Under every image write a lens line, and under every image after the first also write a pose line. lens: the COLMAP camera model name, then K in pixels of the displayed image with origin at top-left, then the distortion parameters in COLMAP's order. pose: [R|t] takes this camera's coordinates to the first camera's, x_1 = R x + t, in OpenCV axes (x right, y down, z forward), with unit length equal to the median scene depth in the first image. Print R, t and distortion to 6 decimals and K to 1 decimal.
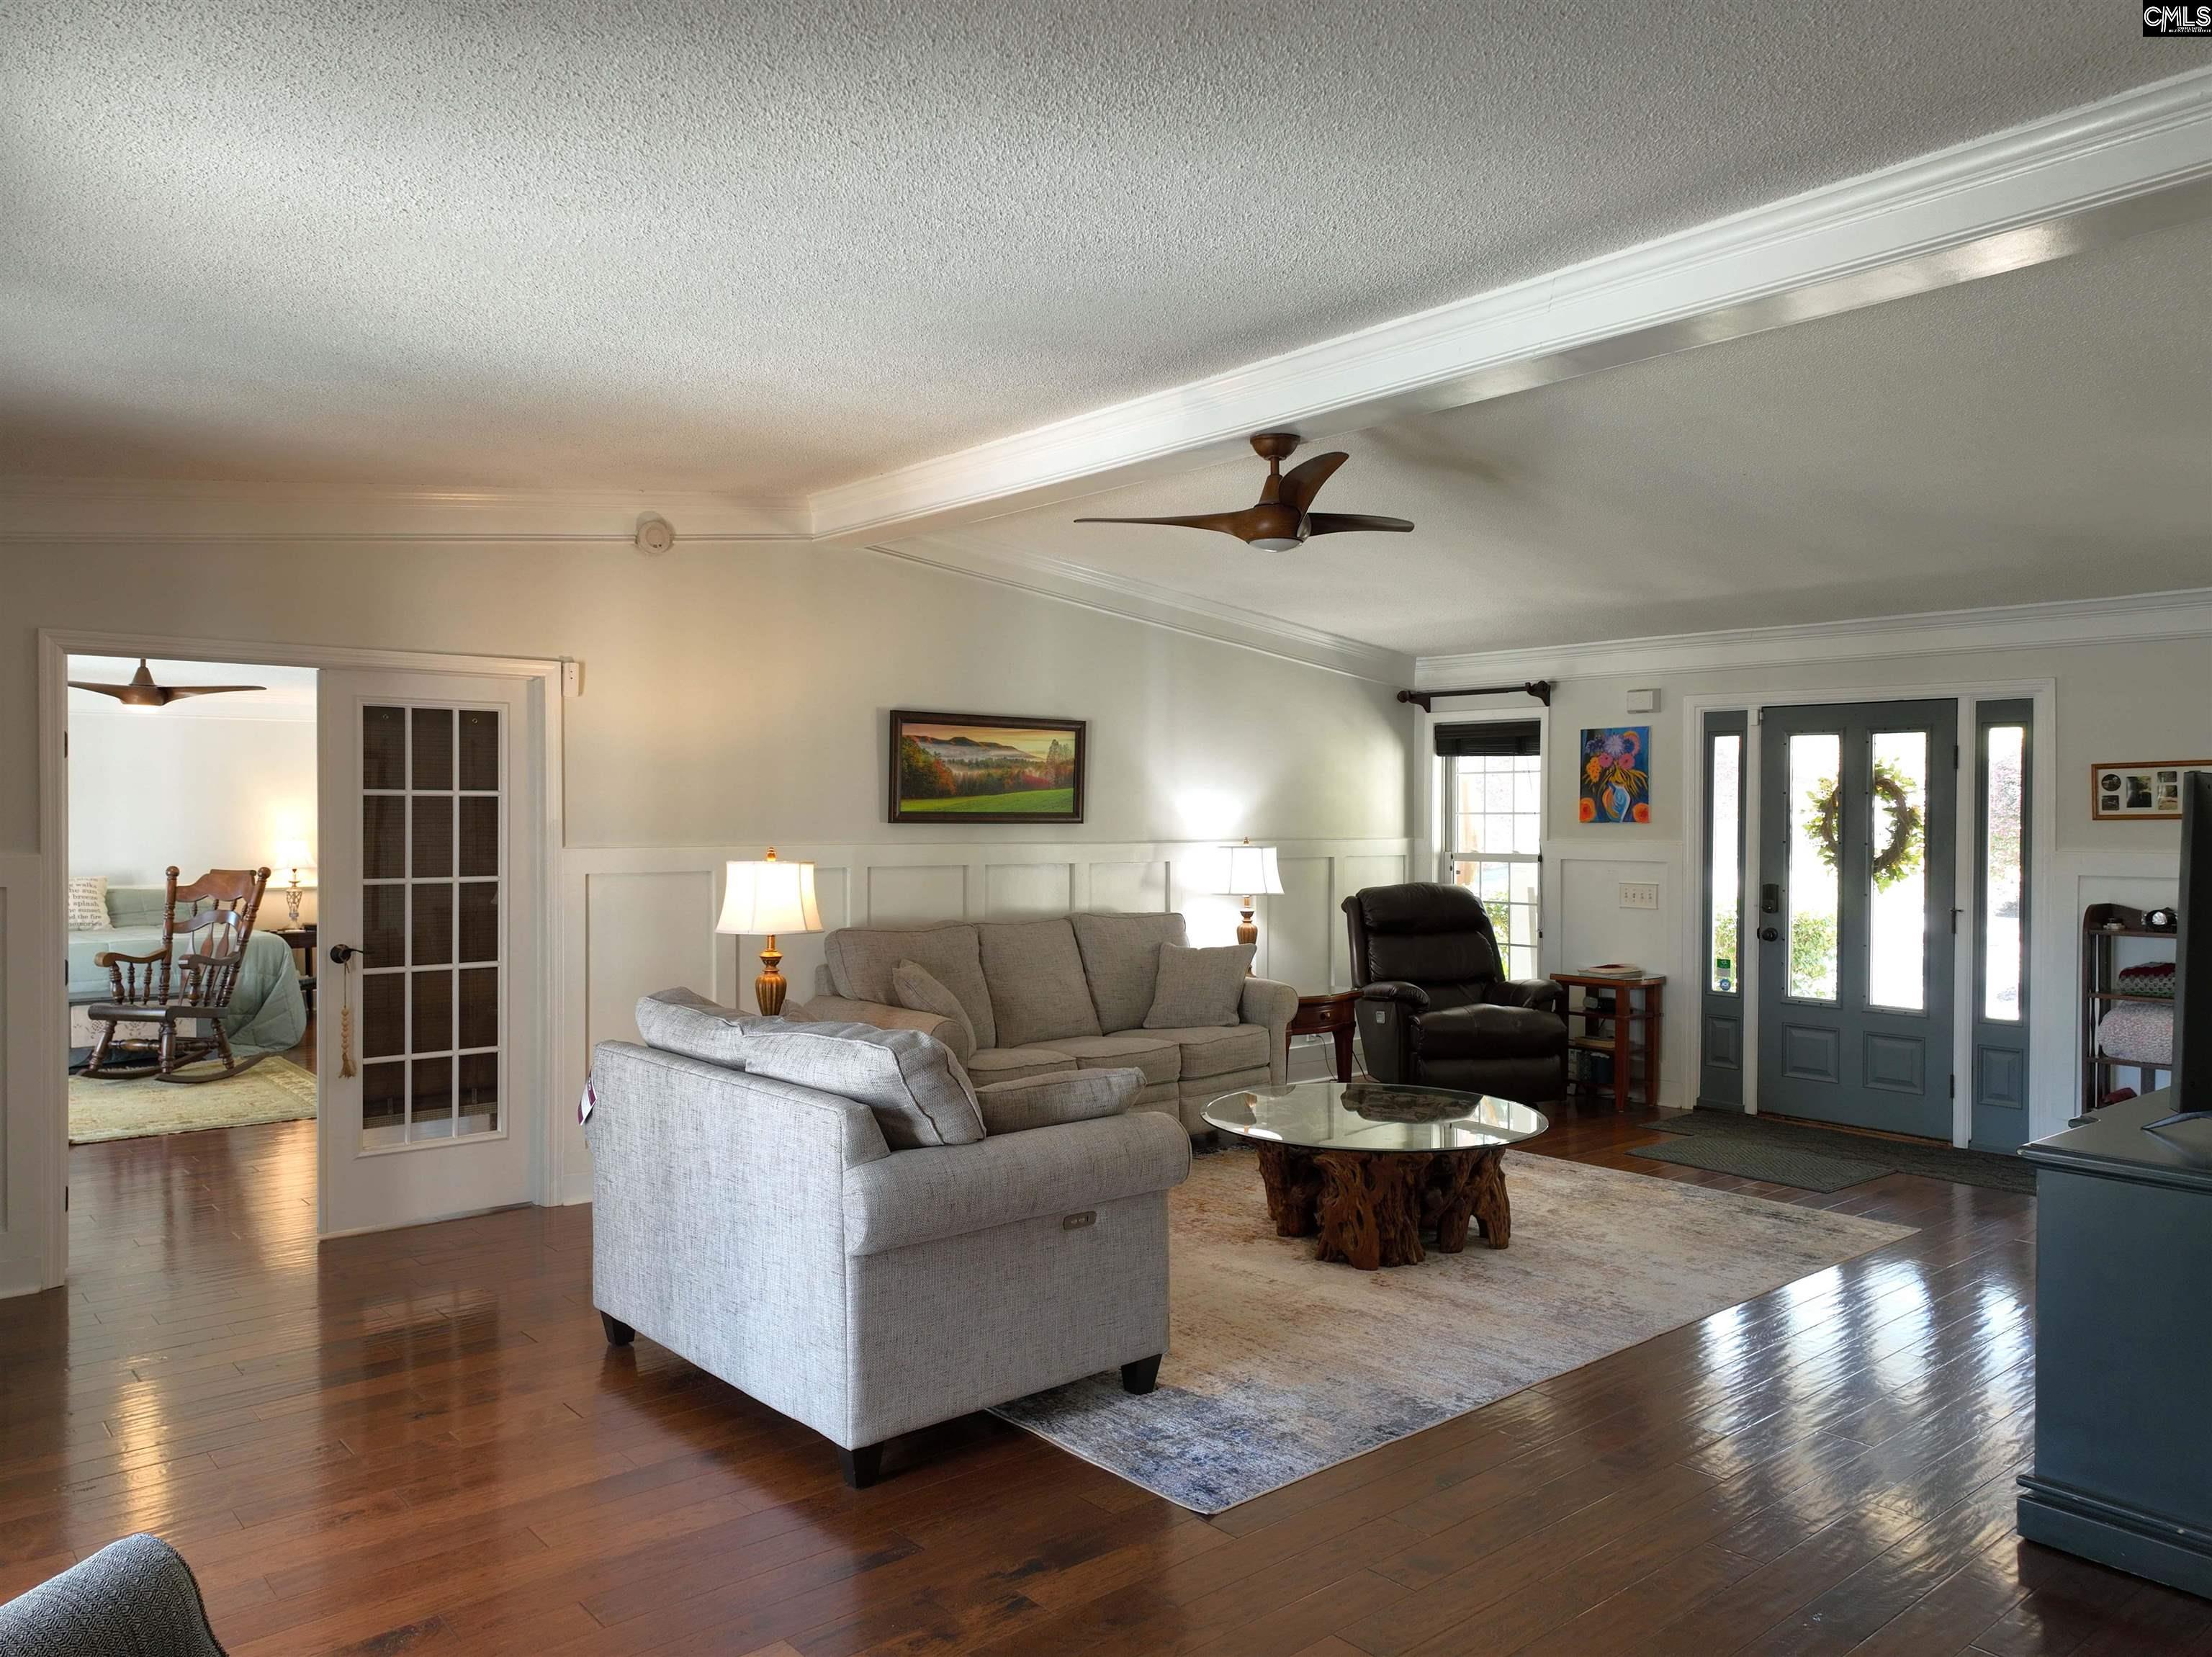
lens RADIAL K [[1596.1, 0, 1106.0], [0, 1596.1, 828.5], [0, 0, 1]] dist [0.001033, 0.002362]
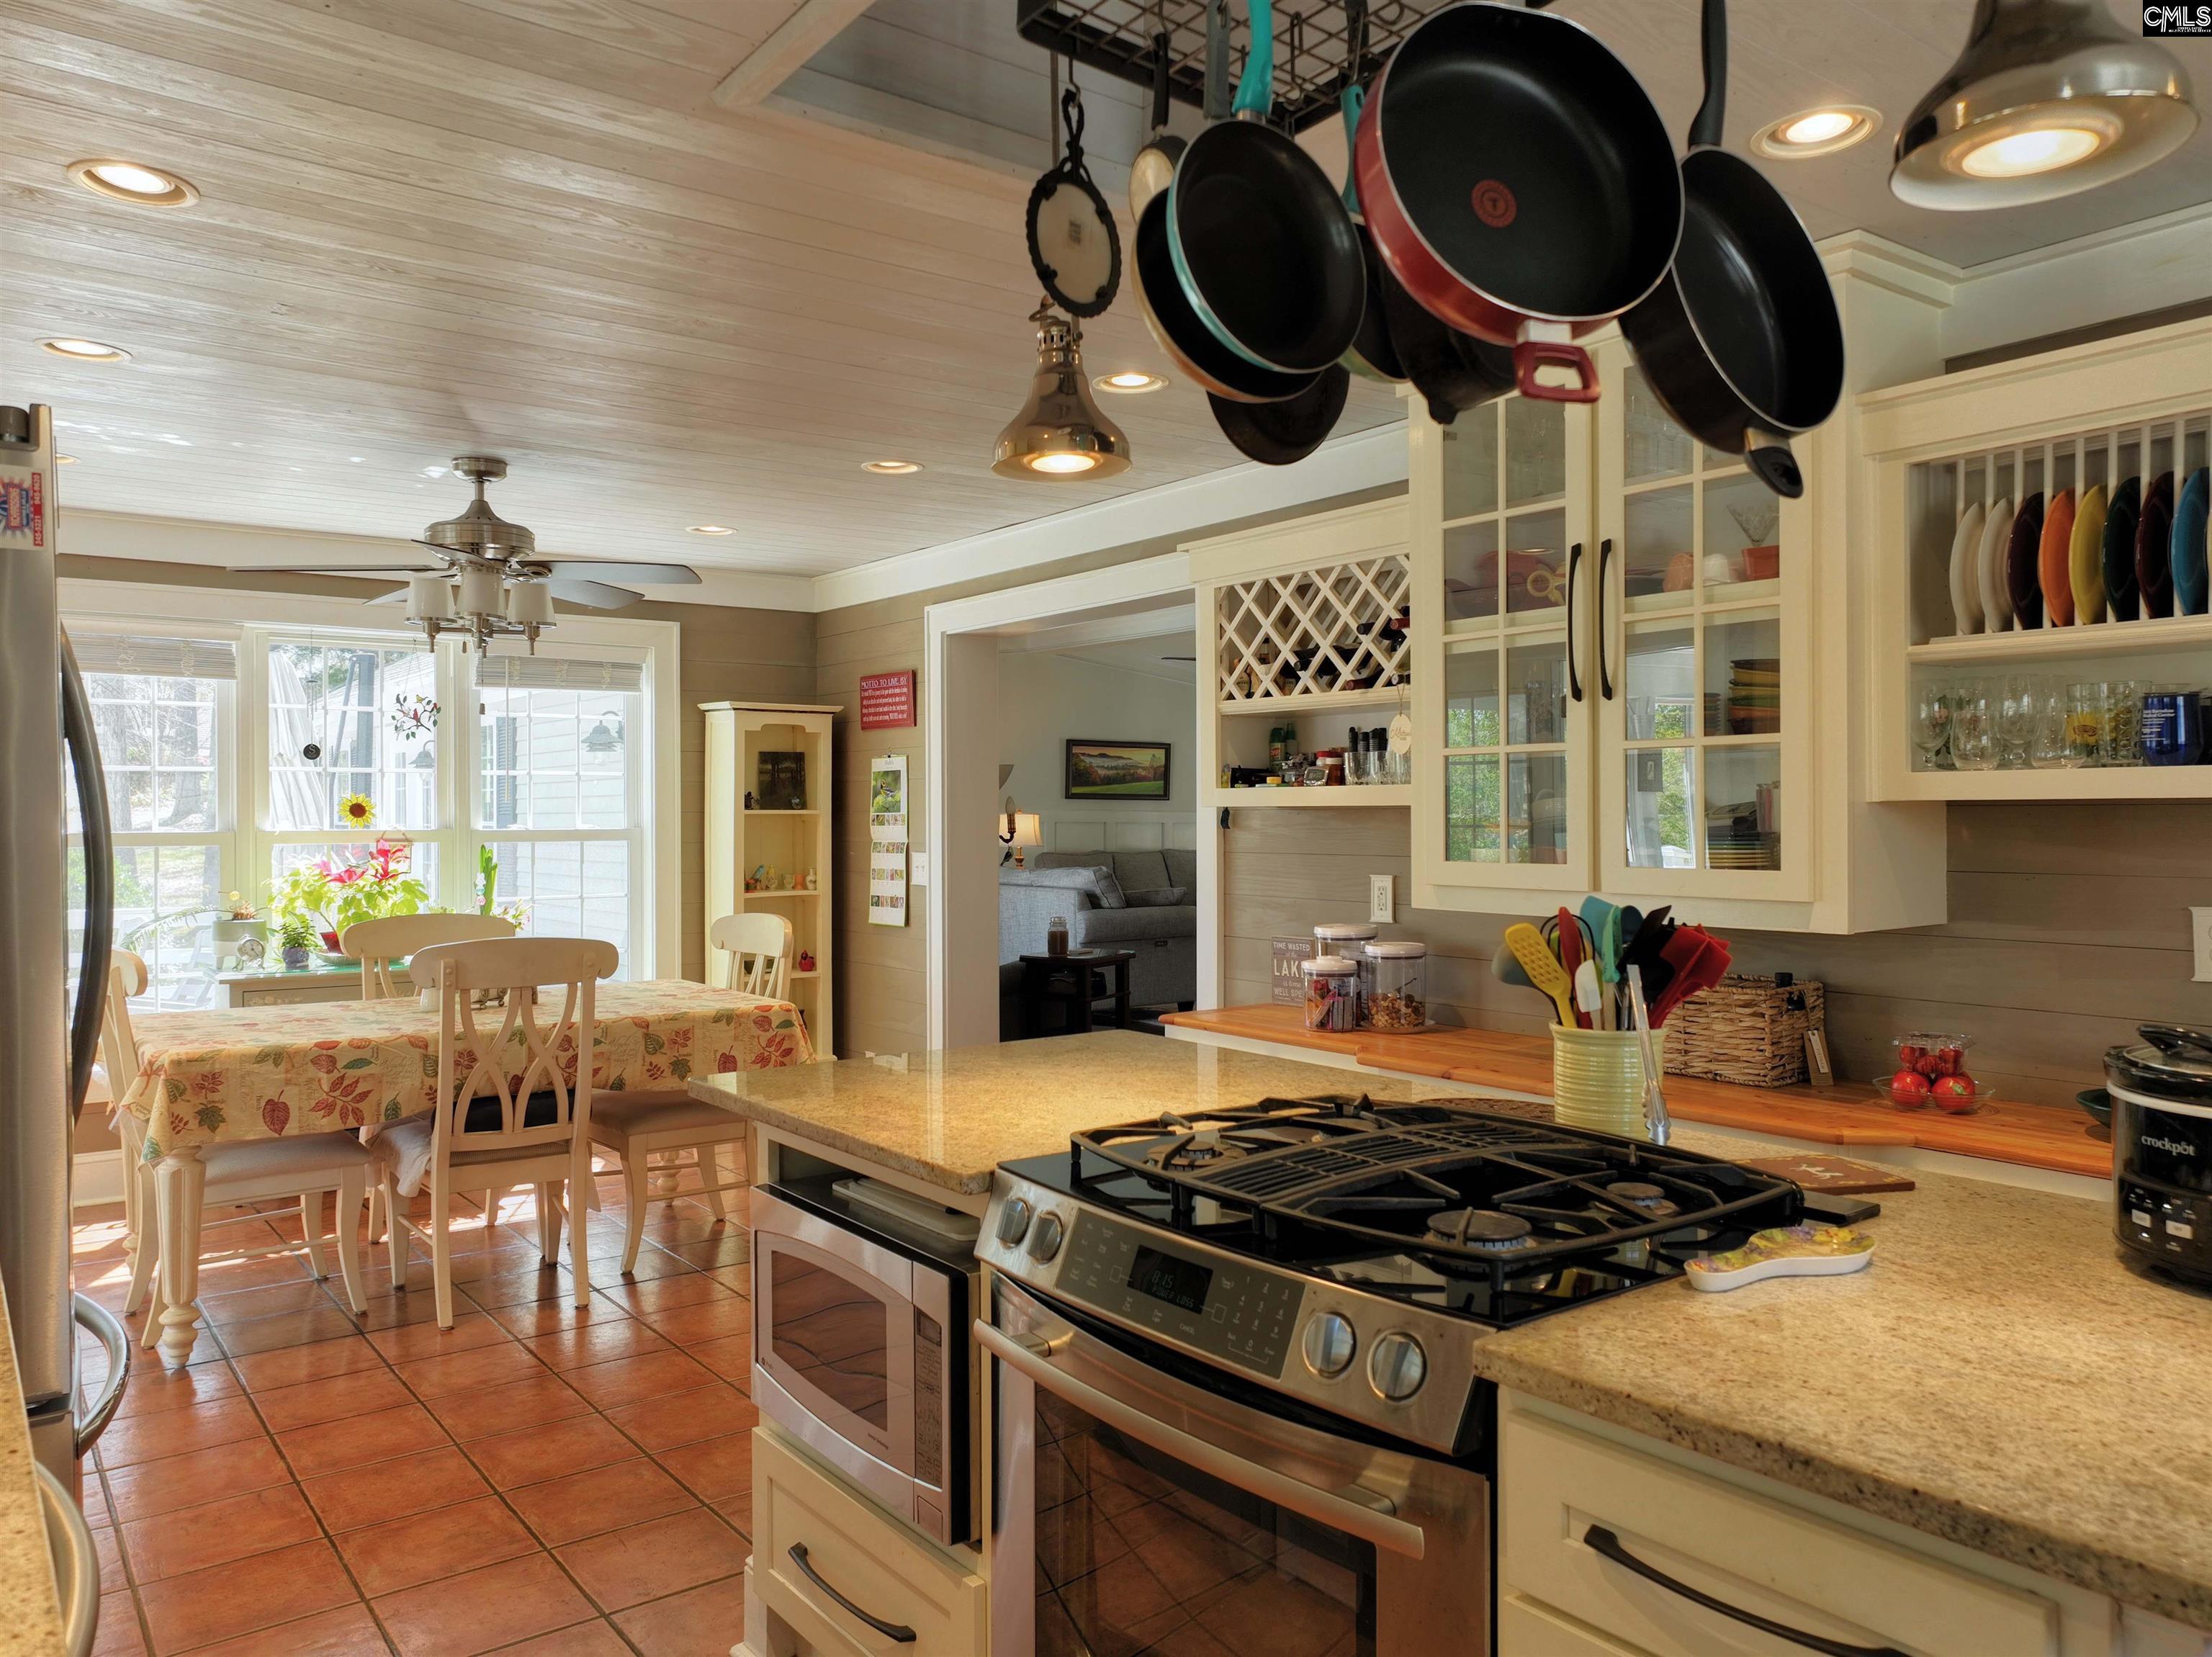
lens RADIAL K [[1551.2, 0, 1106.0], [0, 1551.2, 828.5], [0, 0, 1]] dist [0.005885, 0.015053]
pose [[0.997873, 0.000864, -0.065182, 0.031064], [-0.000846, 1.000000, 0.000308, 0.030531], [0.065182, -0.000252, 0.997873, -0.818582]]
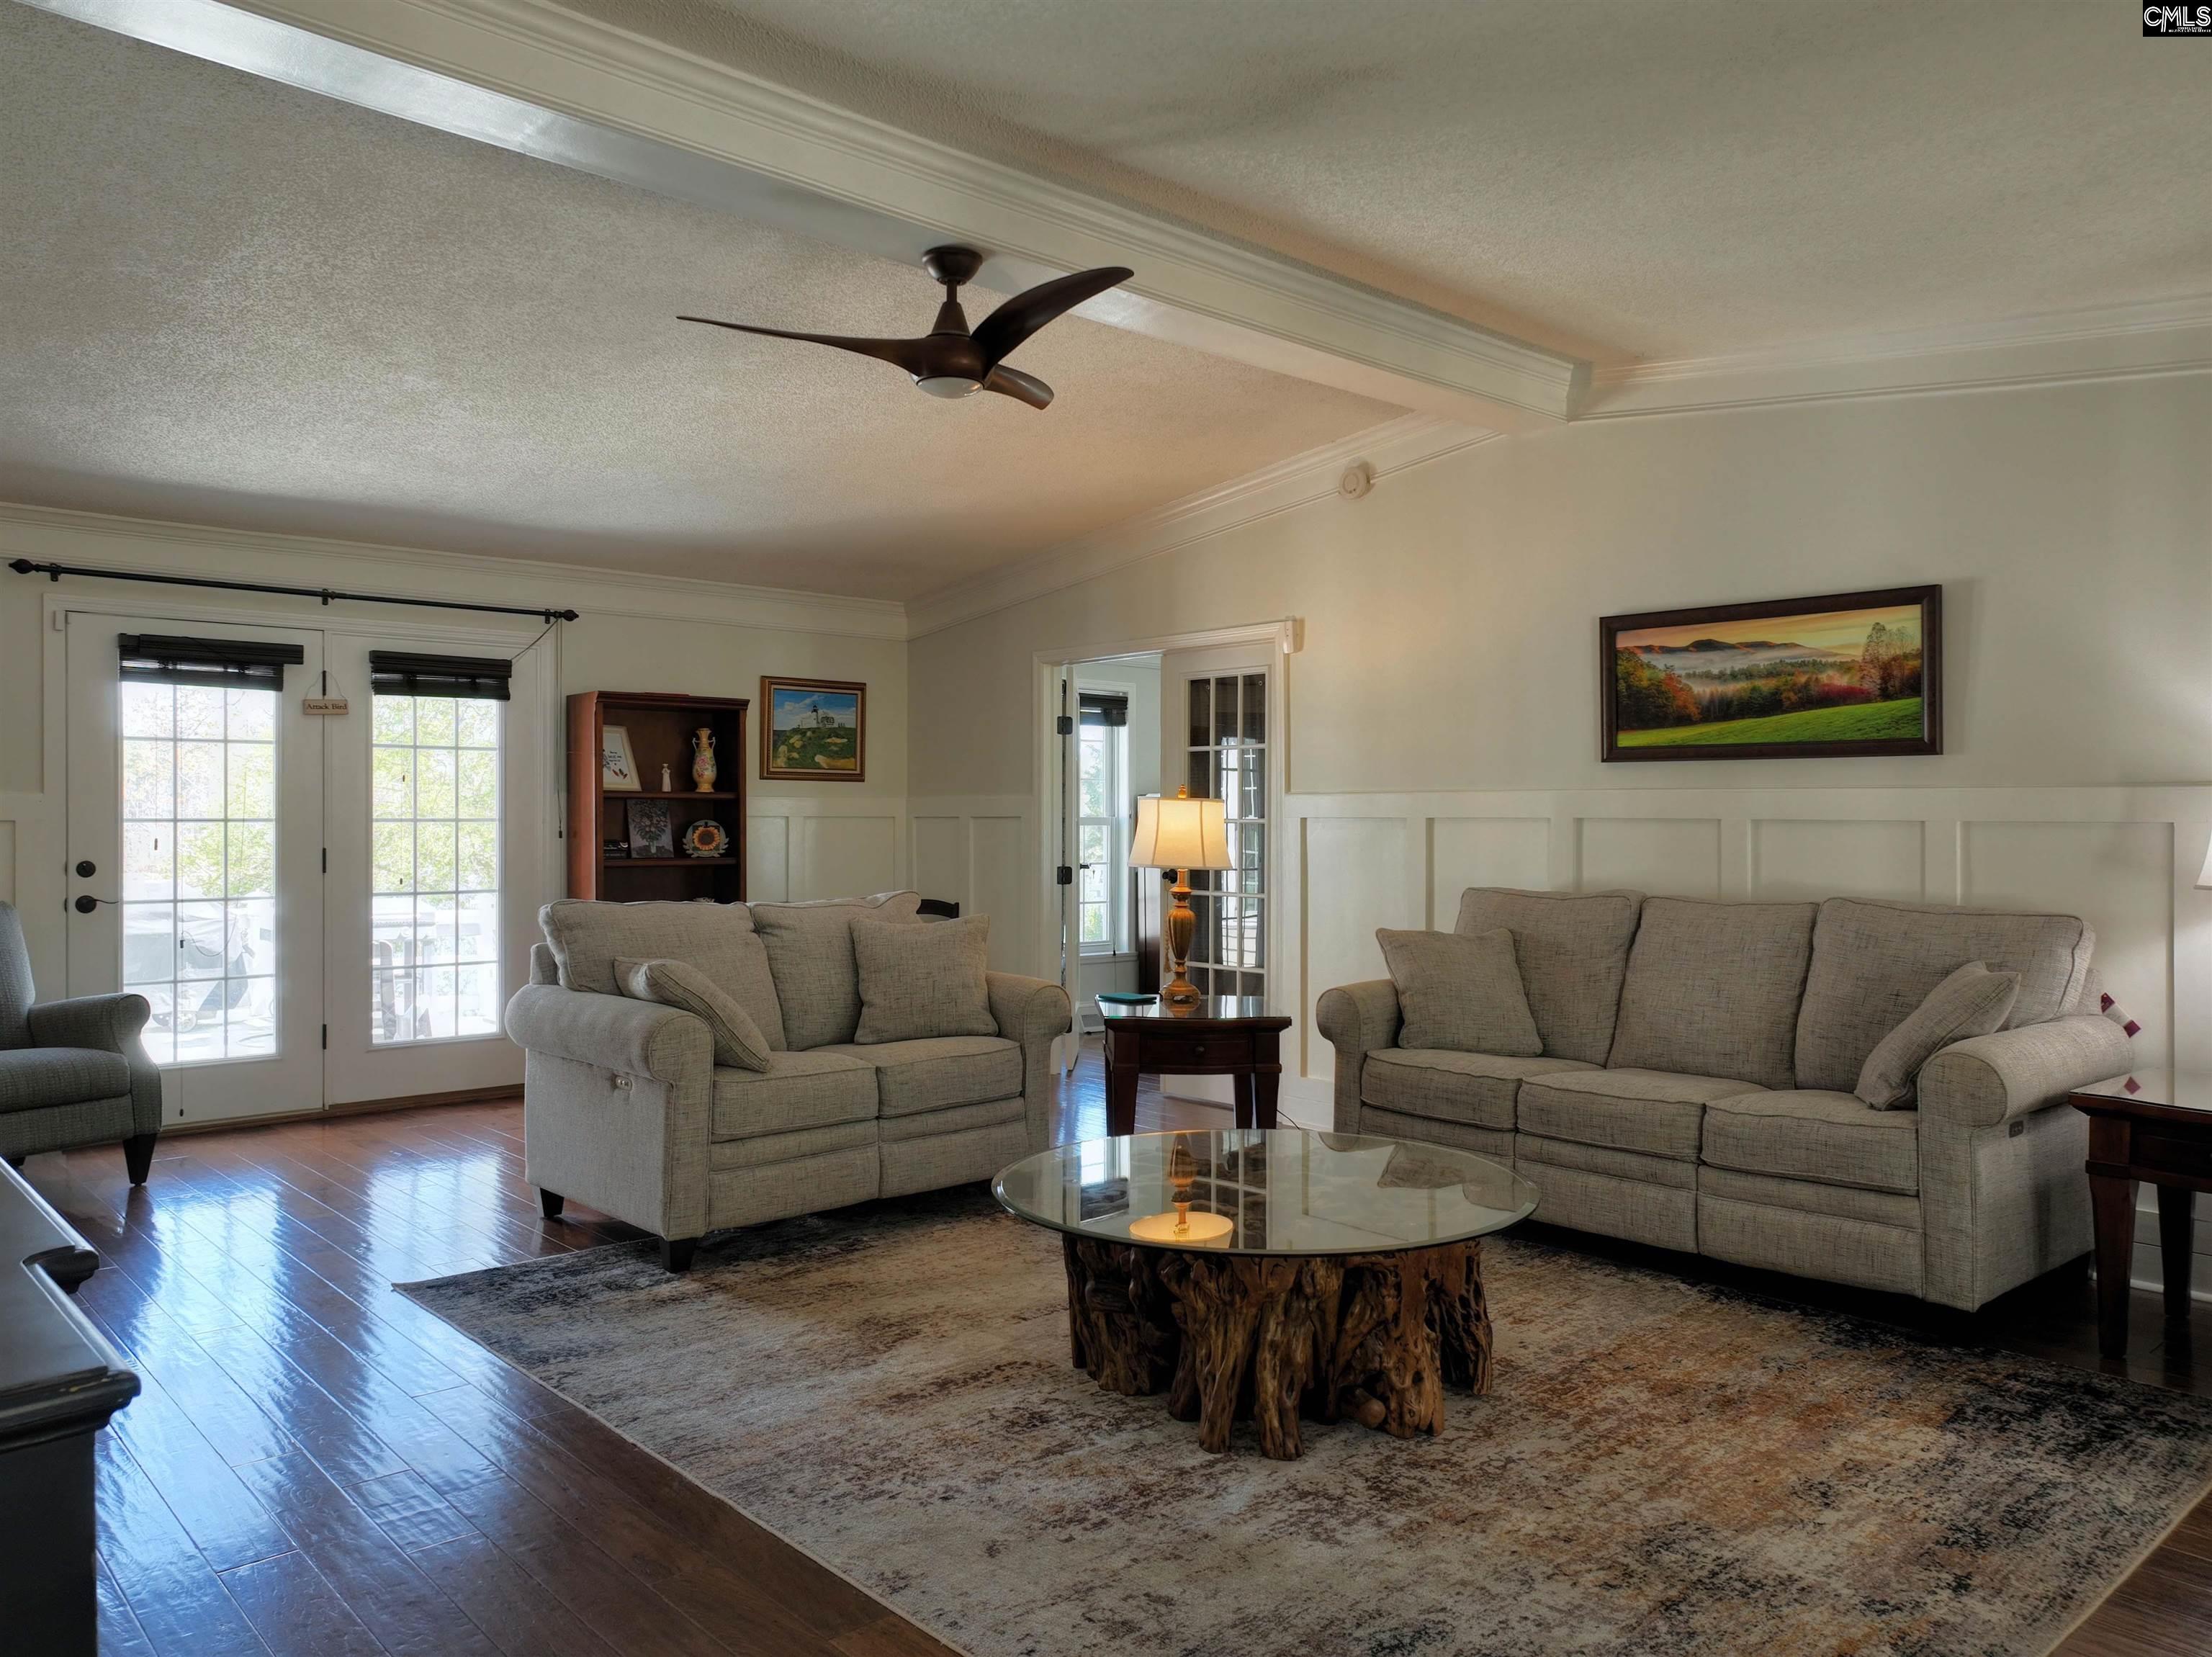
lens RADIAL K [[1596.1, 0, 1106.0], [0, 1596.1, 828.5], [0, 0, 1]] dist [0.001033, 0.002362]
pose [[0.018631, 0.005890, -0.999809, 0.637319], [-0.009999, 0.999934, 0.005705, 0.026888], [0.999776, 0.009891, 0.018689, 0.733697]]
